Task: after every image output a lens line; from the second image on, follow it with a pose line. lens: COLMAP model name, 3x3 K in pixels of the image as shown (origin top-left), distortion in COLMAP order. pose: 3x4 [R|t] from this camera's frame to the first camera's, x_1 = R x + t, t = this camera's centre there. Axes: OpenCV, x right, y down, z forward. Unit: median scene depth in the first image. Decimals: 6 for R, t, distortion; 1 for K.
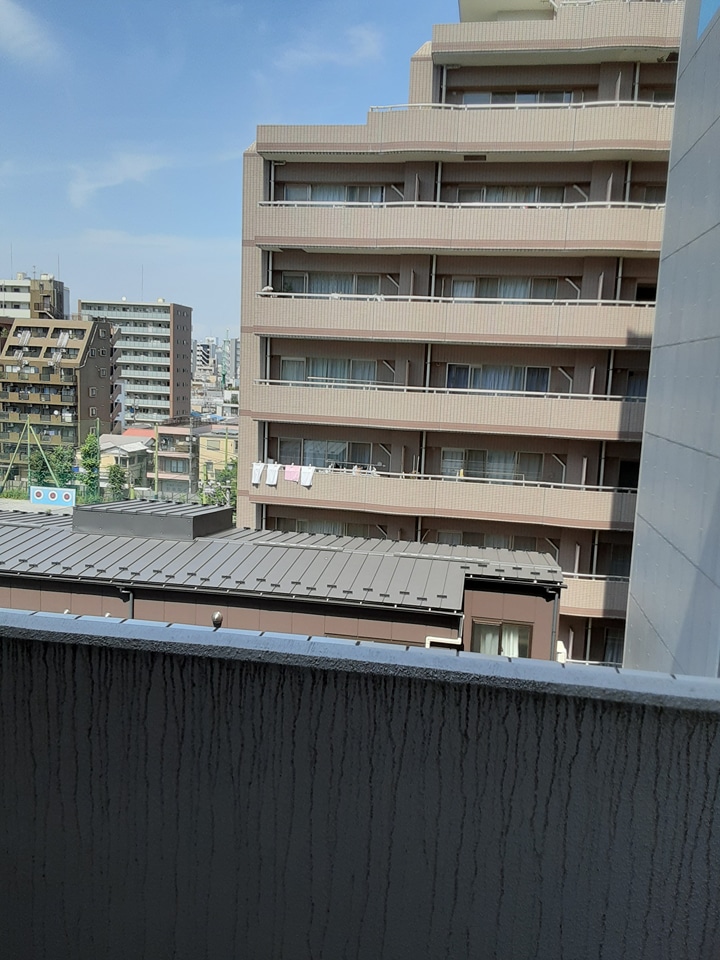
lens RADIAL K [[768.0, 0, 355.4], [0, 768.0, 470.8], [0, 0, 1]] dist [0.145450, -0.284630]
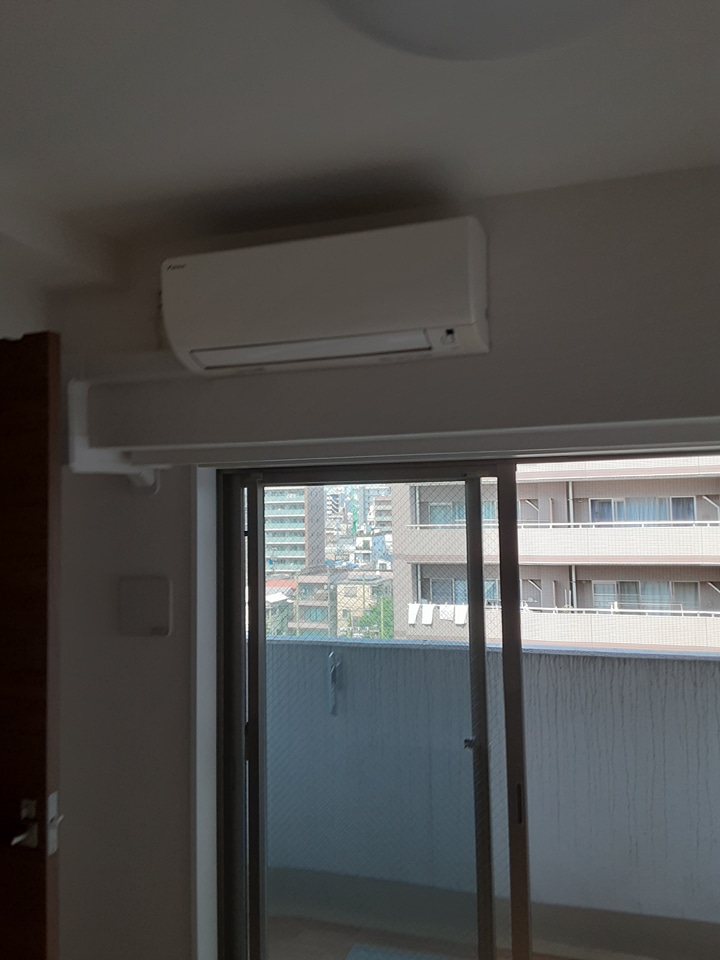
lens RADIAL K [[775.3, 0, 360.1], [0, 775.3, 474.3], [0, 0, 1]] dist [0.114697, -0.157241]
pose [[0.985750, -0.071773, -0.152134, -0.023102], [0.043419, 0.982321, -0.182099, 0.006824], [0.162514, 0.172899, 0.971440, -0.080087]]
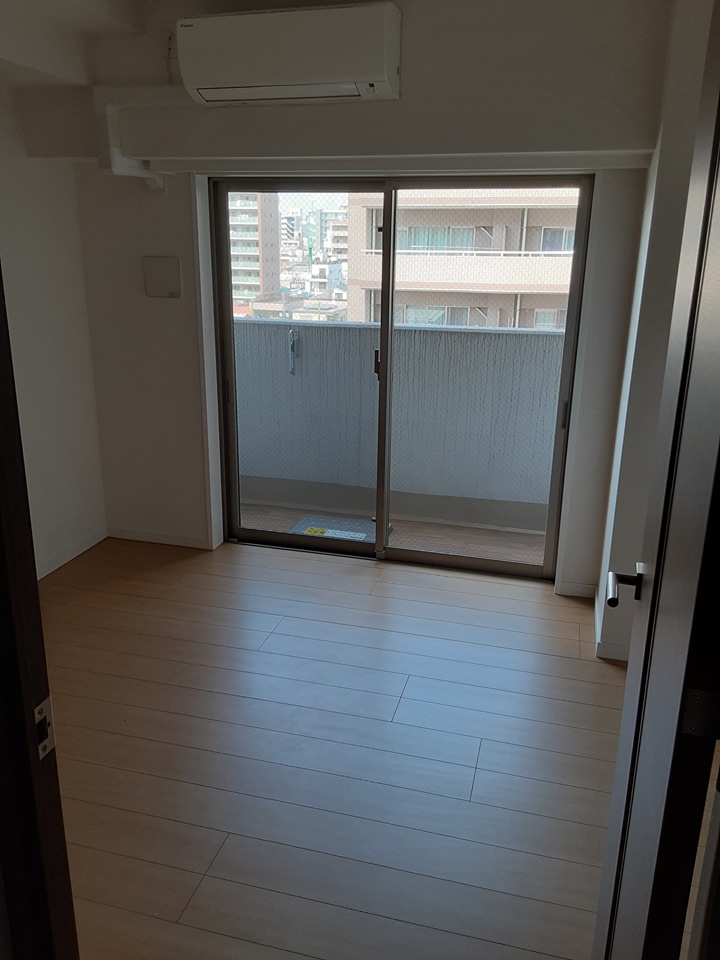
lens RADIAL K [[768.0, 0, 355.4], [0, 768.0, 470.8], [0, 0, 1]] dist [0.145450, -0.284630]
pose [[0.993572, -0.001107, -0.113193, -0.015058], [0.019004, 0.987391, 0.157155, 0.017354], [0.111592, -0.158296, 0.981066, -0.127136]]
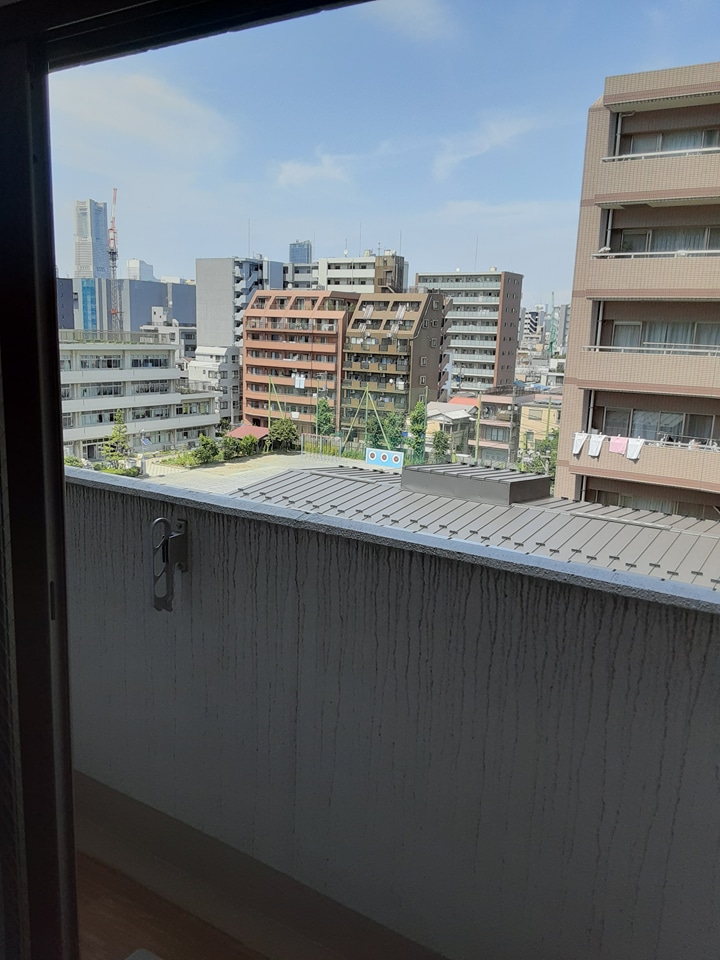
lens RADIAL K [[761.8, 0, 348.2], [0, 761.8, 479.5], [0, 0, 1]] dist [0.164992, -0.314753]
pose [[0.912832, 0.064364, -0.403230, 0.001882], [-0.043646, 0.997221, 0.060373, 0.002424], [0.405995, -0.037511, 0.913105, -0.008884]]
